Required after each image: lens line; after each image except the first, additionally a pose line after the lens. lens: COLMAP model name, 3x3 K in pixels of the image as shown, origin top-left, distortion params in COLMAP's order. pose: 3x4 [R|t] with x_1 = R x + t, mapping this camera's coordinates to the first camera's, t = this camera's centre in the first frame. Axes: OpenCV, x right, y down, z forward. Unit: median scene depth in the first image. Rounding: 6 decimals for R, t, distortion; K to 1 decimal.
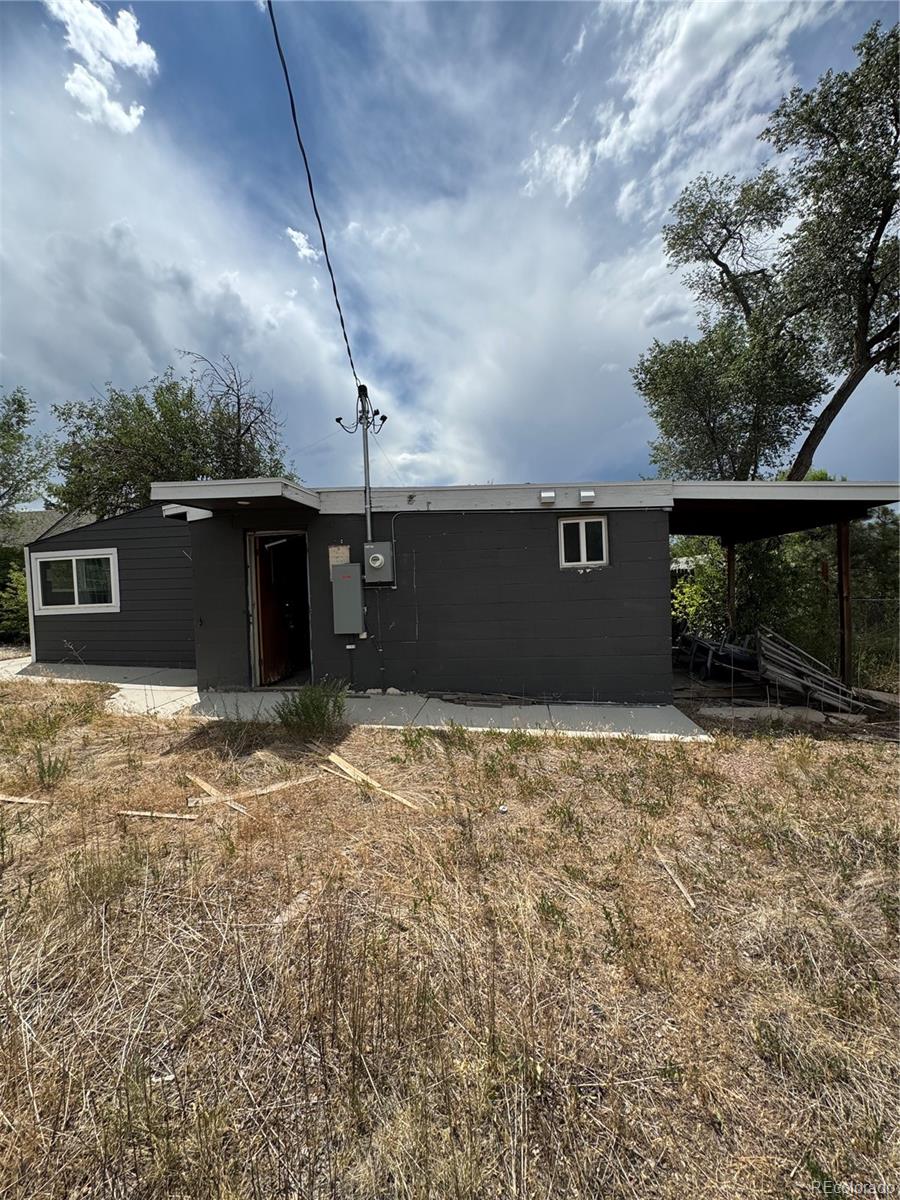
lens RADIAL K [[479.0, 0, 450.0], [0, 479.0, 600.0], [0, 0, 1]] dist [-0.002176, 0.000464]
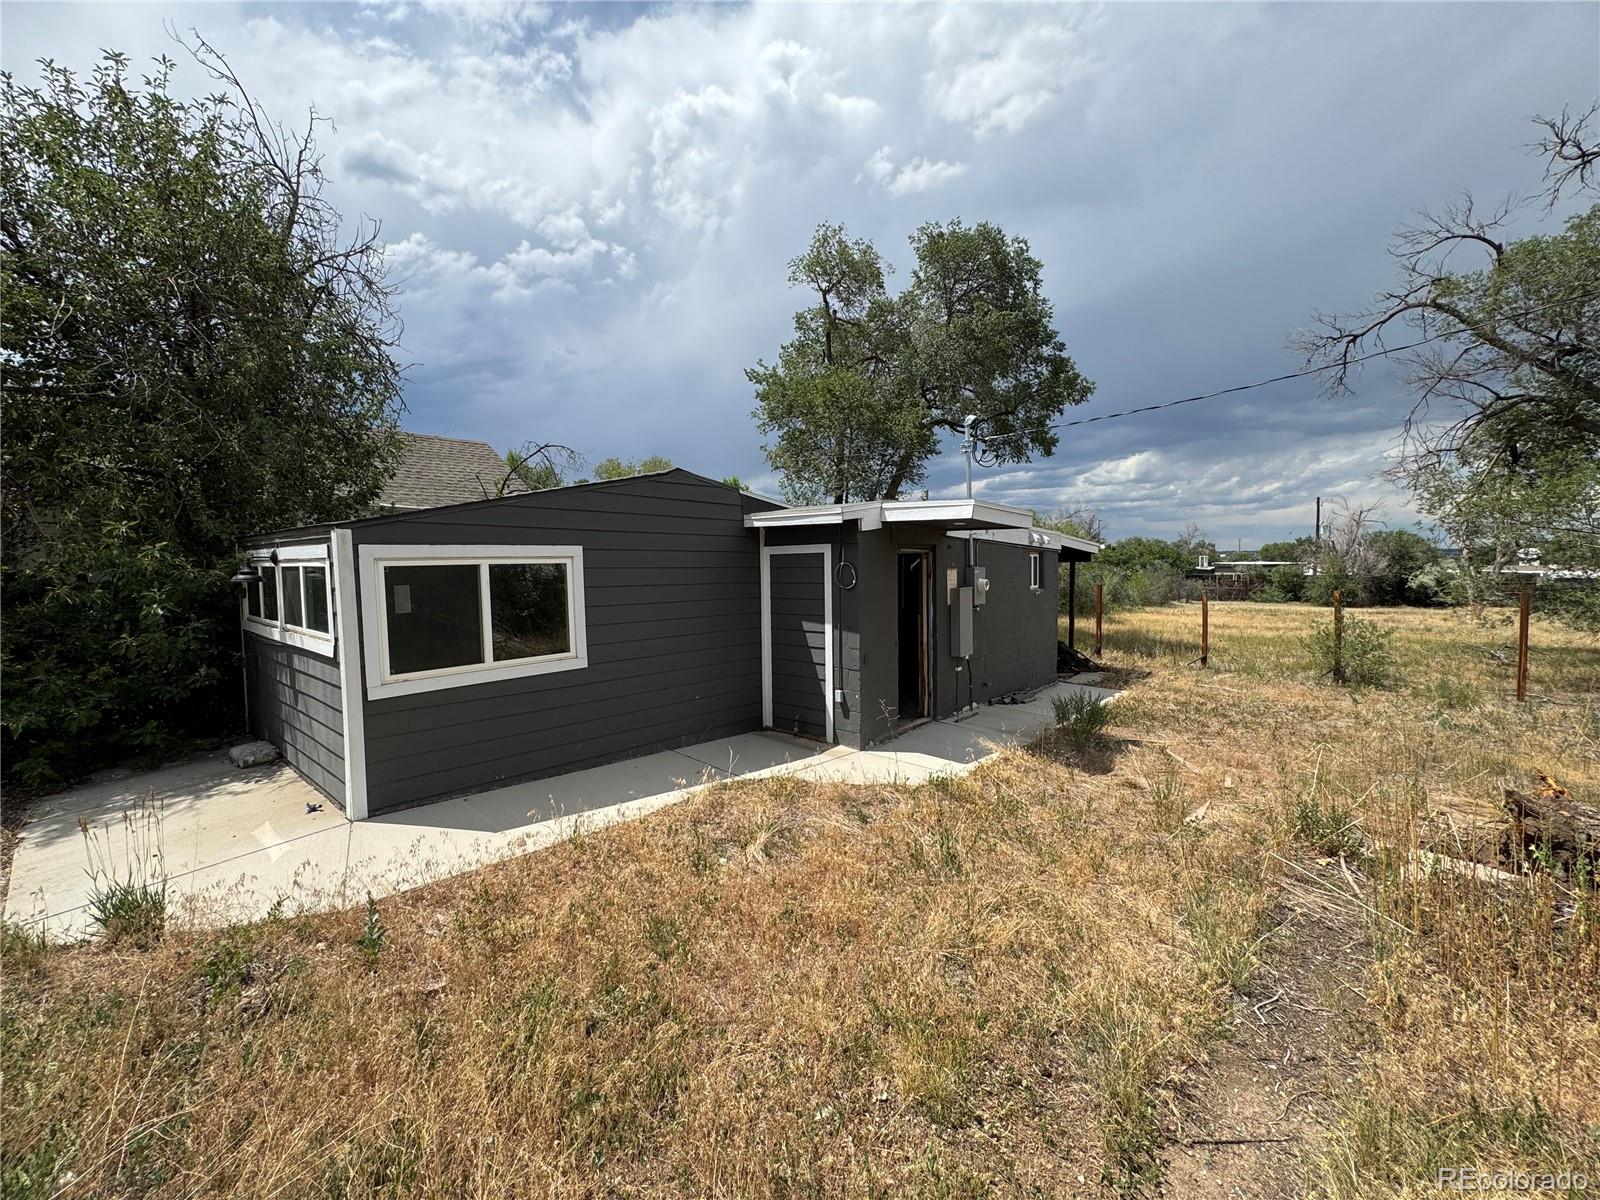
lens RADIAL K [[637.6, 0, 795.9], [0, 637.6, 600.7], [0, 0, 1]] dist [0.000242, 0.000031]
pose [[0.551299, -0.022055, 0.834016, -1.148165], [0.019667, 0.999716, 0.013437, -0.053654], [-0.834076, 0.008995, 0.551576, 0.412628]]
